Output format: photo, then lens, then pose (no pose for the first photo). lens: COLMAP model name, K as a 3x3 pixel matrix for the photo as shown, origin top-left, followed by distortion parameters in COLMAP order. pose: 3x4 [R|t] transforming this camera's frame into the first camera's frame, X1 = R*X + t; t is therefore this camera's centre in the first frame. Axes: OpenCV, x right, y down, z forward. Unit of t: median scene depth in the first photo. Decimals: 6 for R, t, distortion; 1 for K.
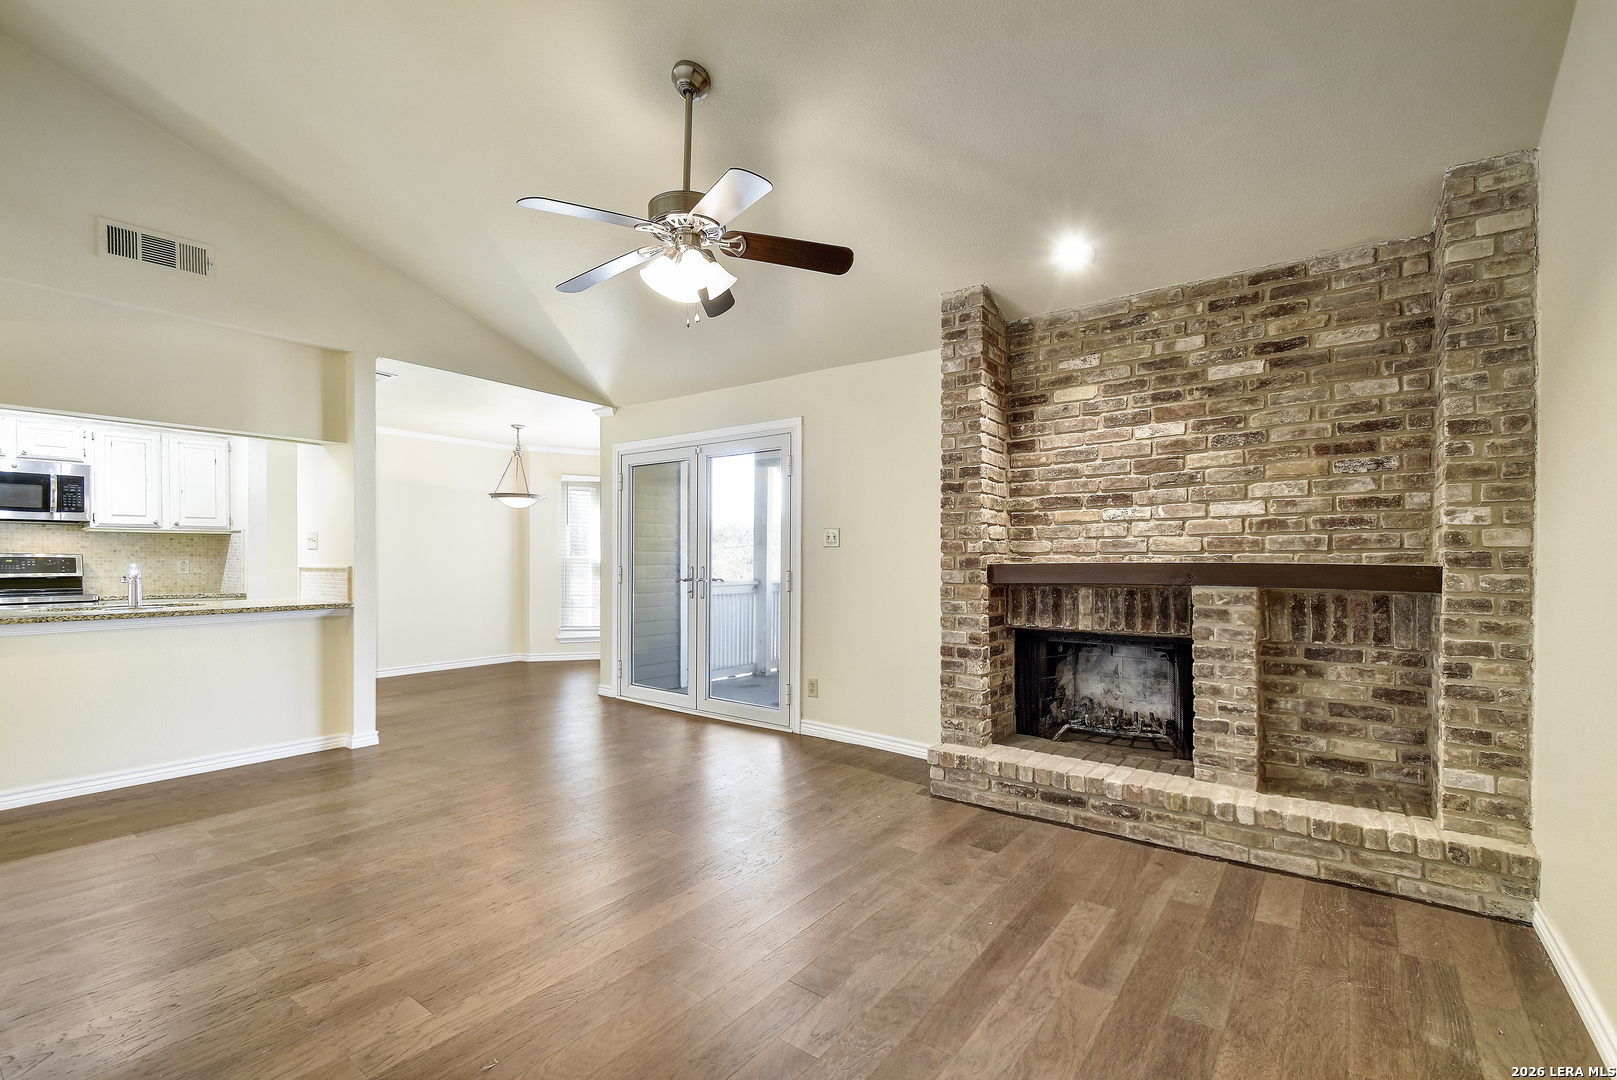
lens RADIAL K [[714.8, 0, 798.0], [0, 714.8, 561.5], [0, 0, 1]] dist [0.037278, -0.022958]
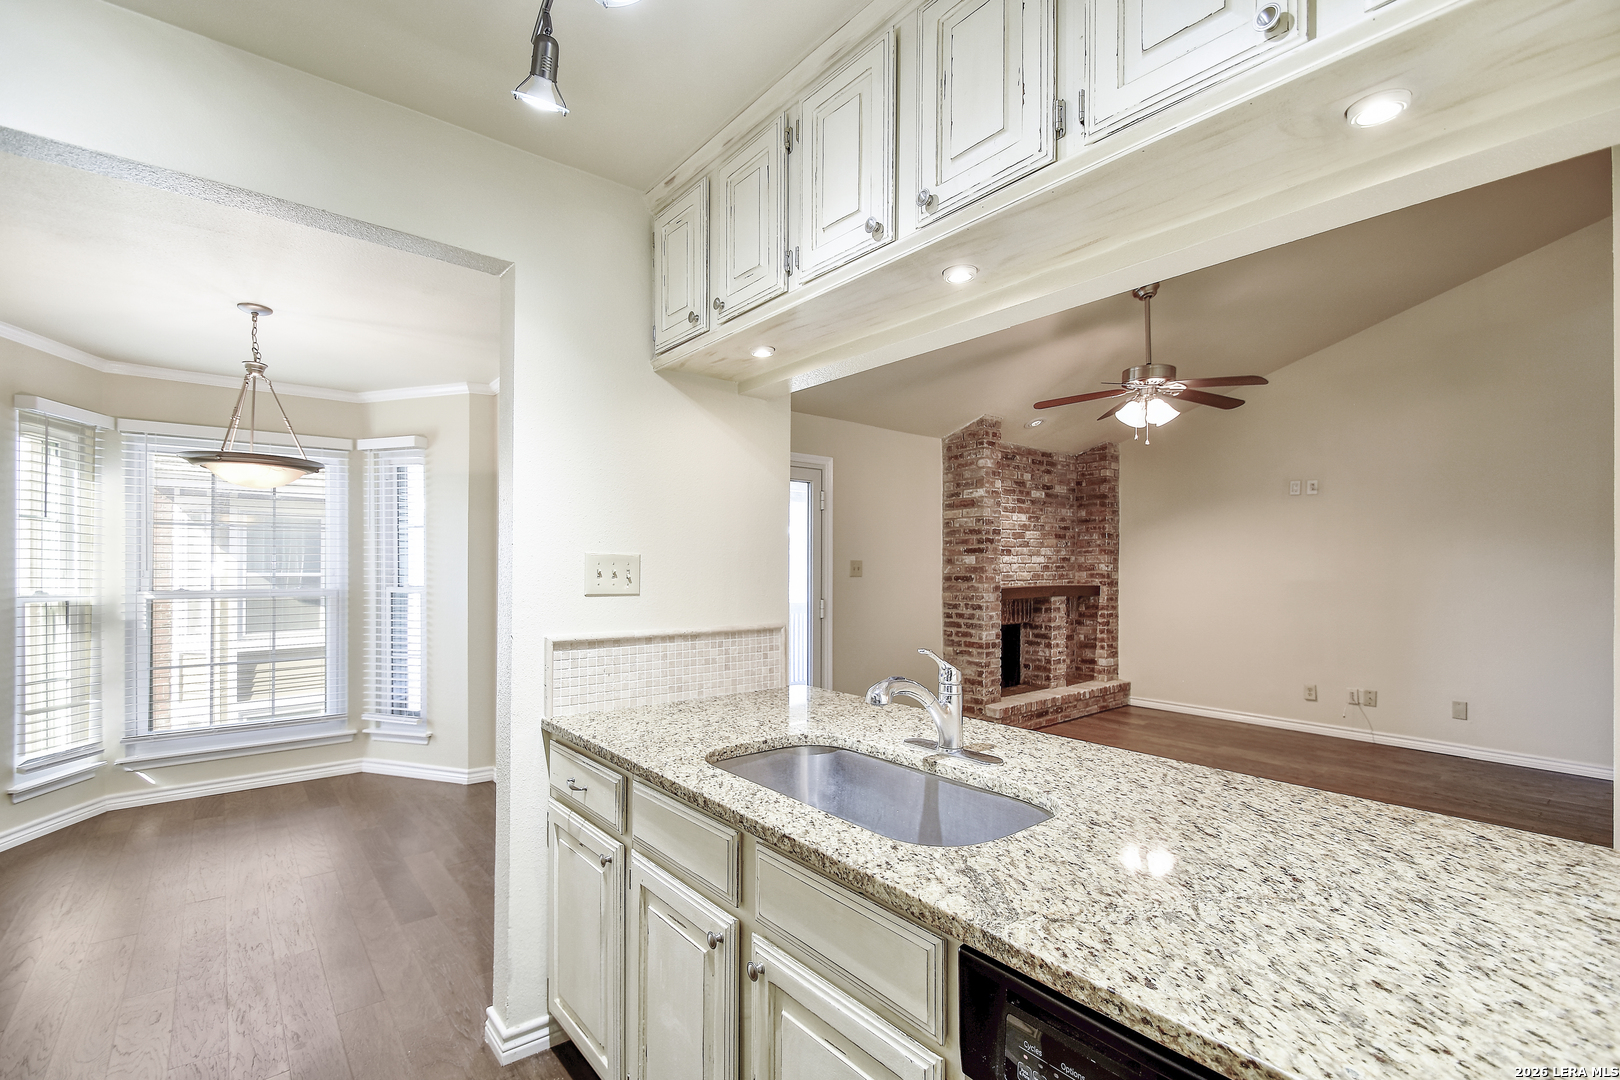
lens RADIAL K [[712.5, 0, 802.2], [0, 712.5, 569.8], [0, 0, 1]] dist [0.026443, -0.014050]
pose [[0.234704, -0.002945, 0.972063, -1.609451], [0.003241, 0.999992, 0.002247, -0.050506], [-0.972062, 0.002623, 0.234711, 1.191419]]
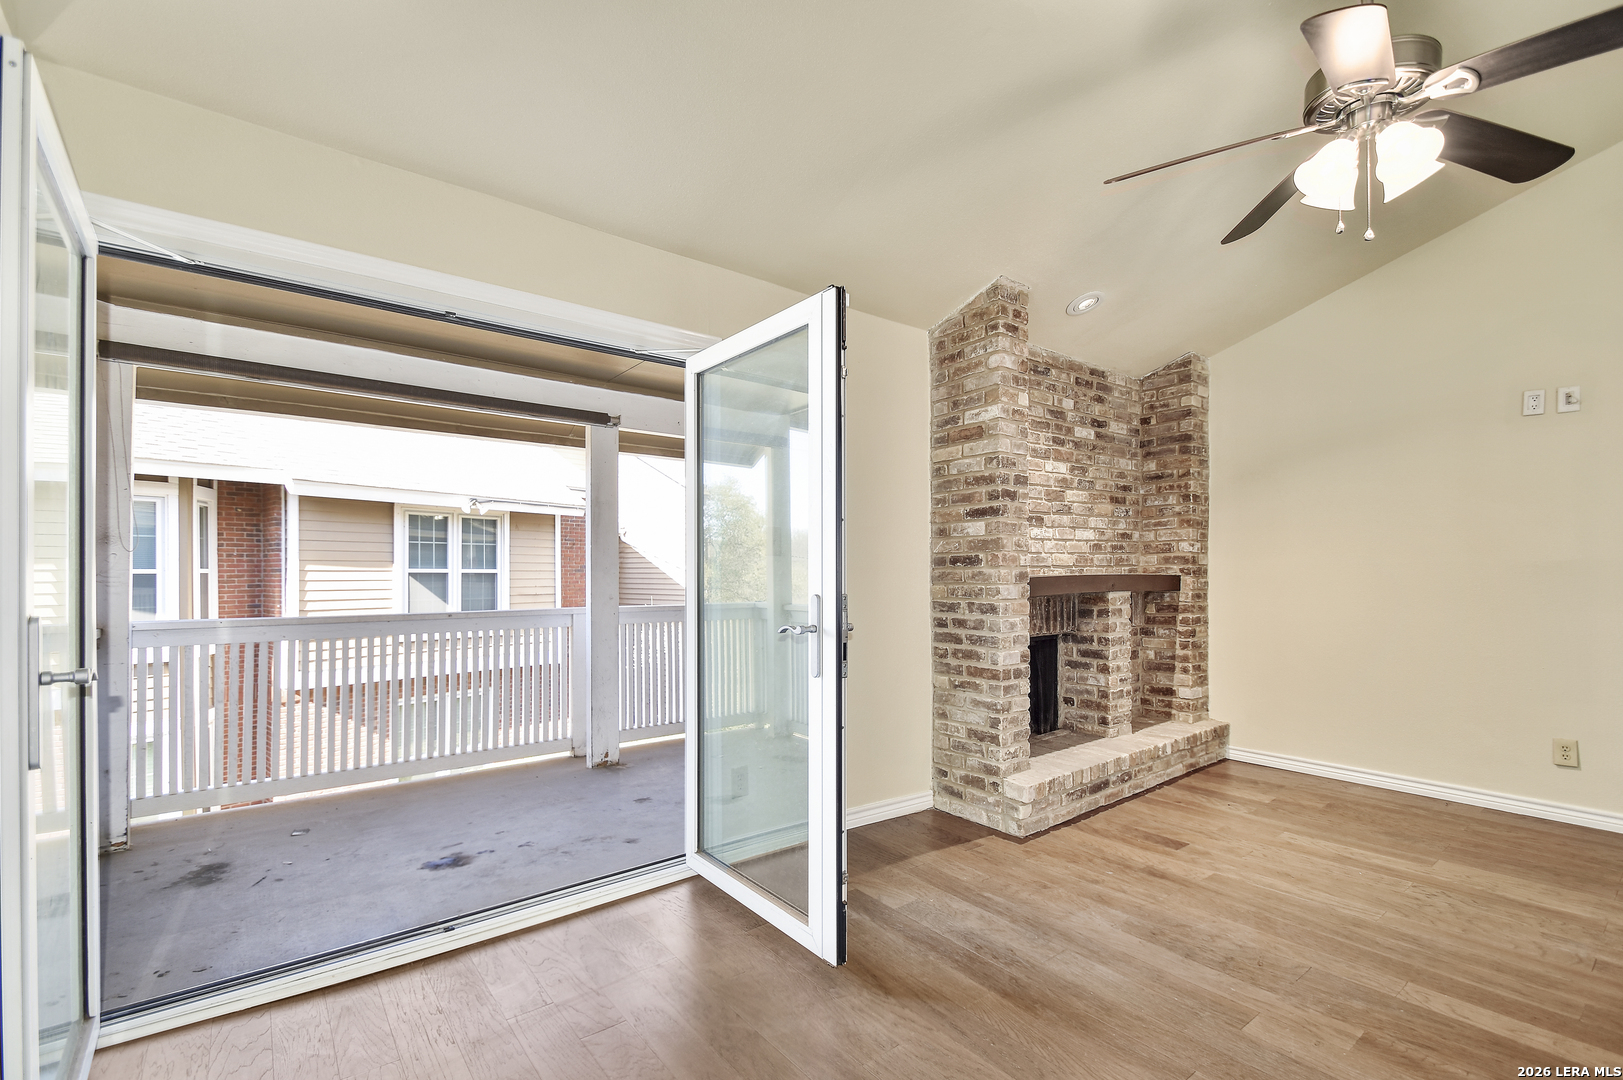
lens RADIAL K [[713.9, 0, 803.6], [0, 713.9, 569.9], [0, 0, 1]] dist [0.026443, -0.014050]
pose [[0.256842, 0.000005, 0.966453, -0.846047], [0.008129, 0.999965, -0.002166, -0.008187], [-0.966419, 0.008413, 0.256833, 1.177102]]
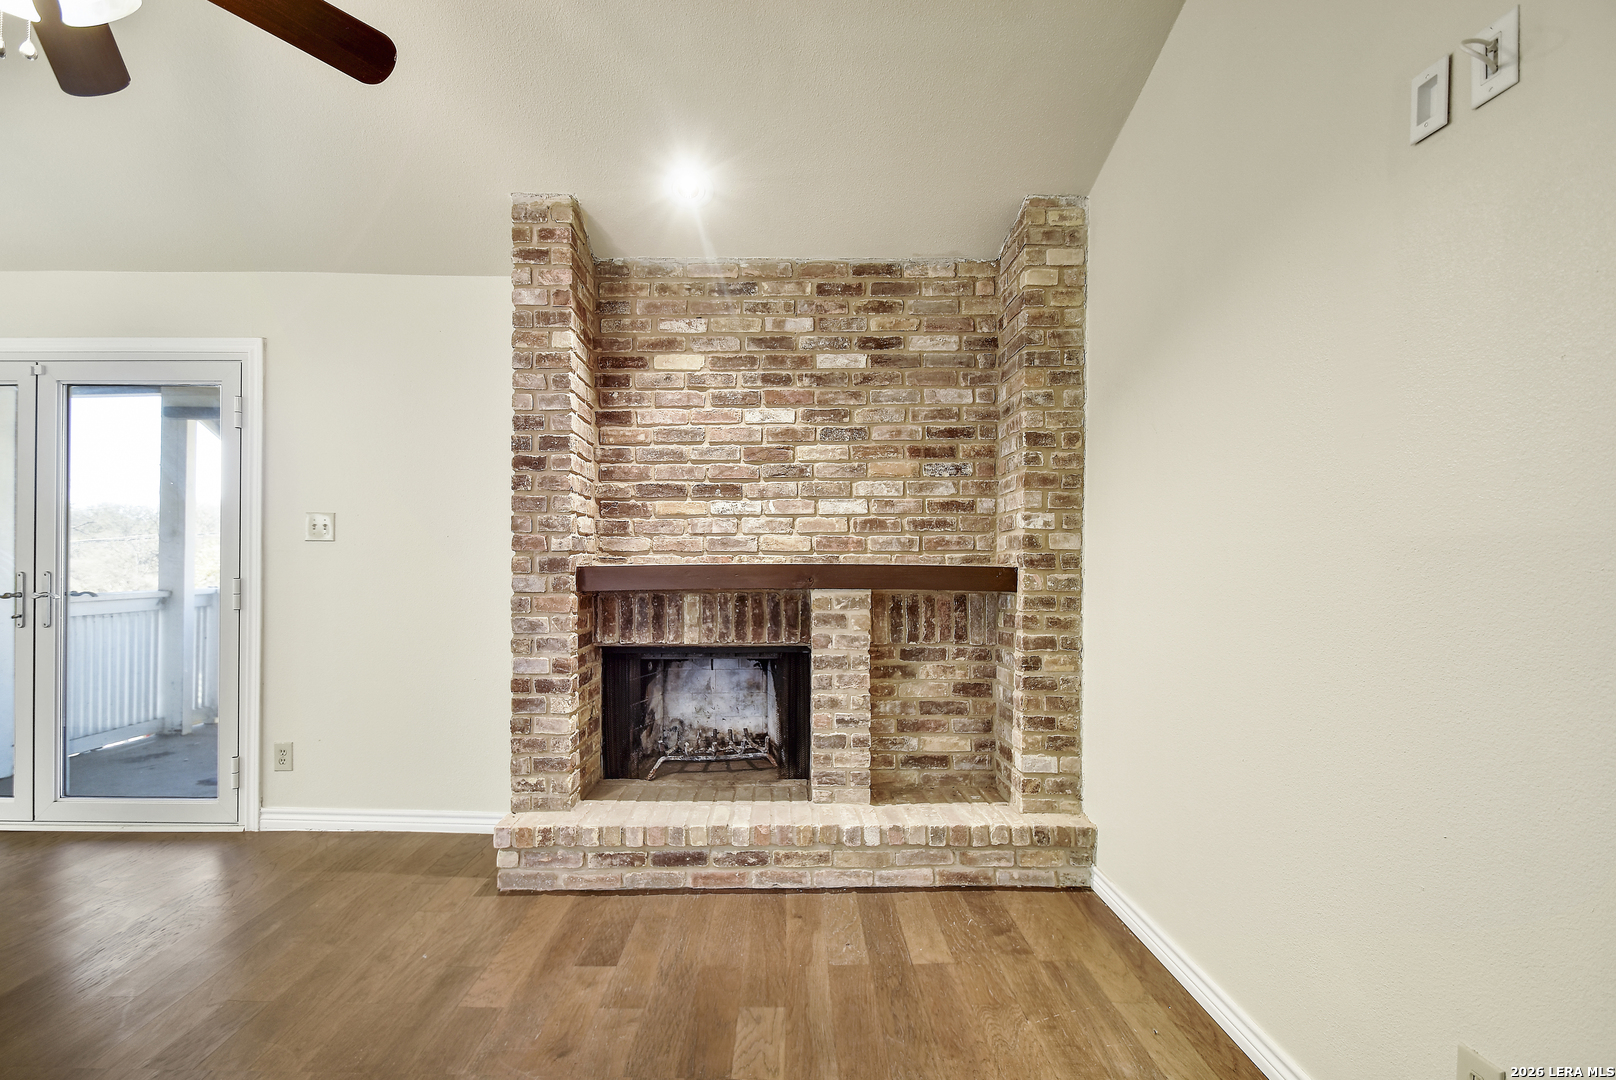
lens RADIAL K [[731.4, 0, 794.7], [0, 731.4, 557.9], [0, 0, 1]] dist [0.014316, -0.000111]
pose [[0.793254, 0.001415, 0.608889, -0.029653], [0.000456, 0.999996, -0.002919, -0.003330], [-0.608891, 0.002593, 0.793250, 0.277215]]
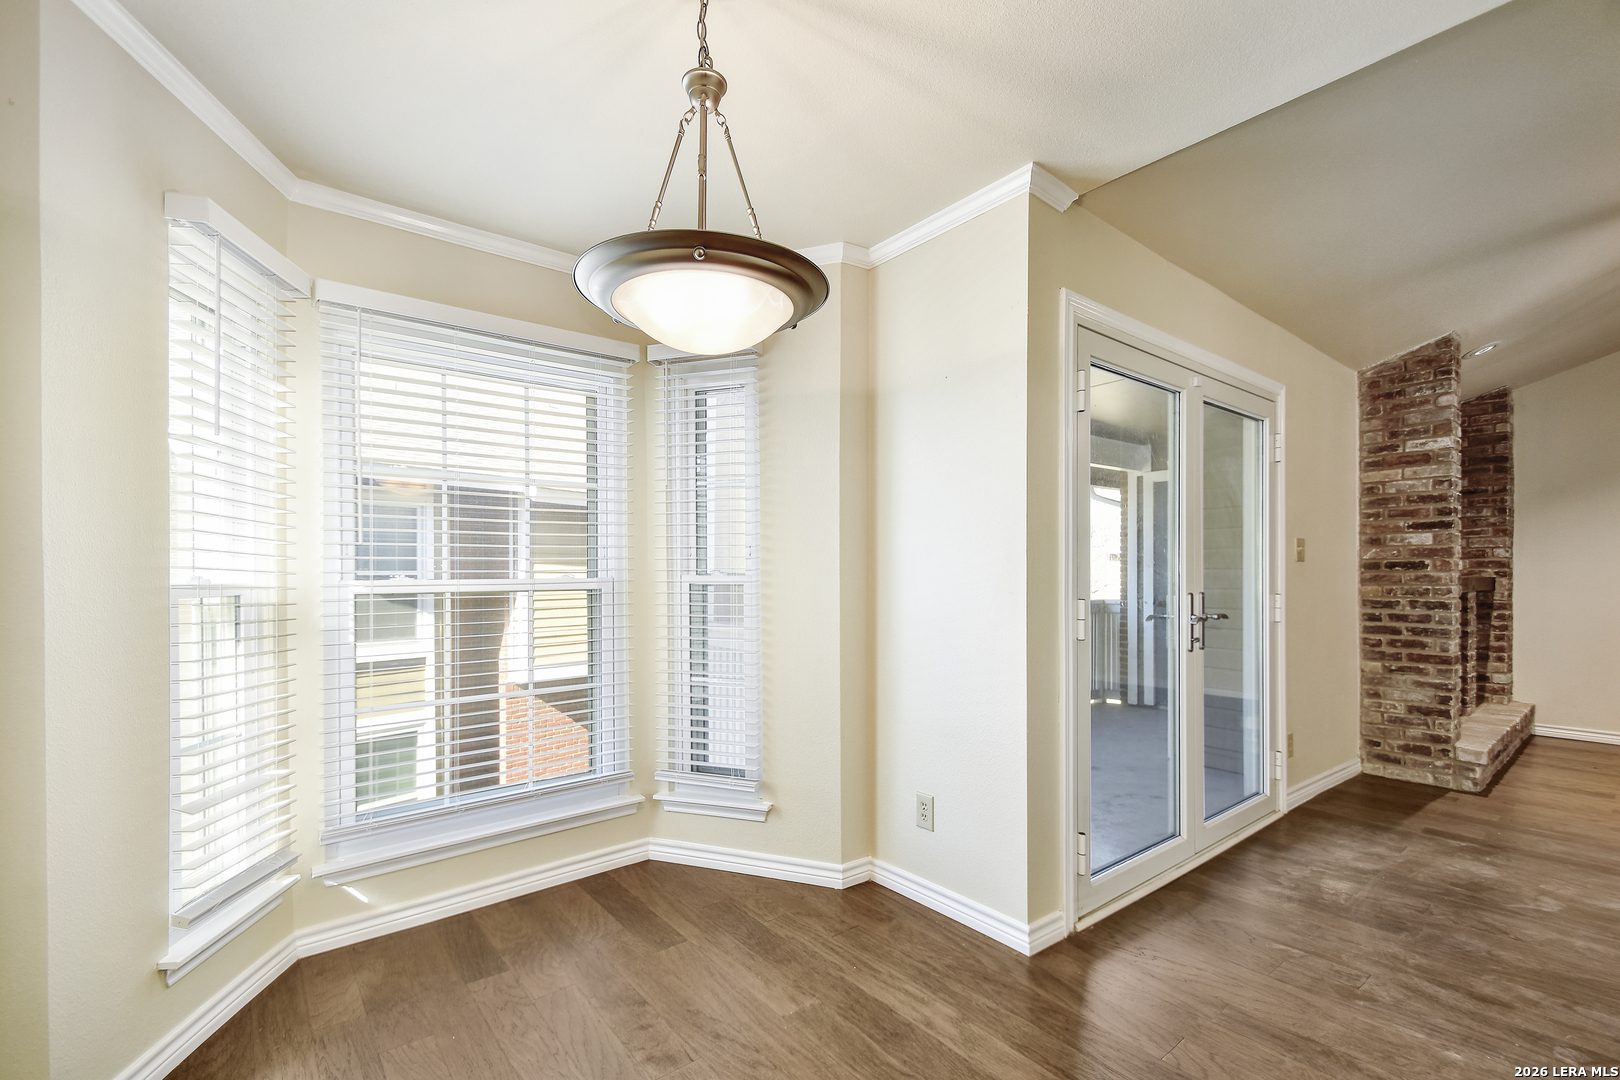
lens RADIAL K [[712.5, 0, 802.2], [0, 712.5, 569.8], [0, 0, 1]] dist [0.026443, -0.014050]
pose [[0.235898, -0.000616, 0.971778, -1.268261], [0.006290, 0.999980, -0.000893, -0.020372], [-0.971758, 0.006323, 0.235897, 1.979765]]
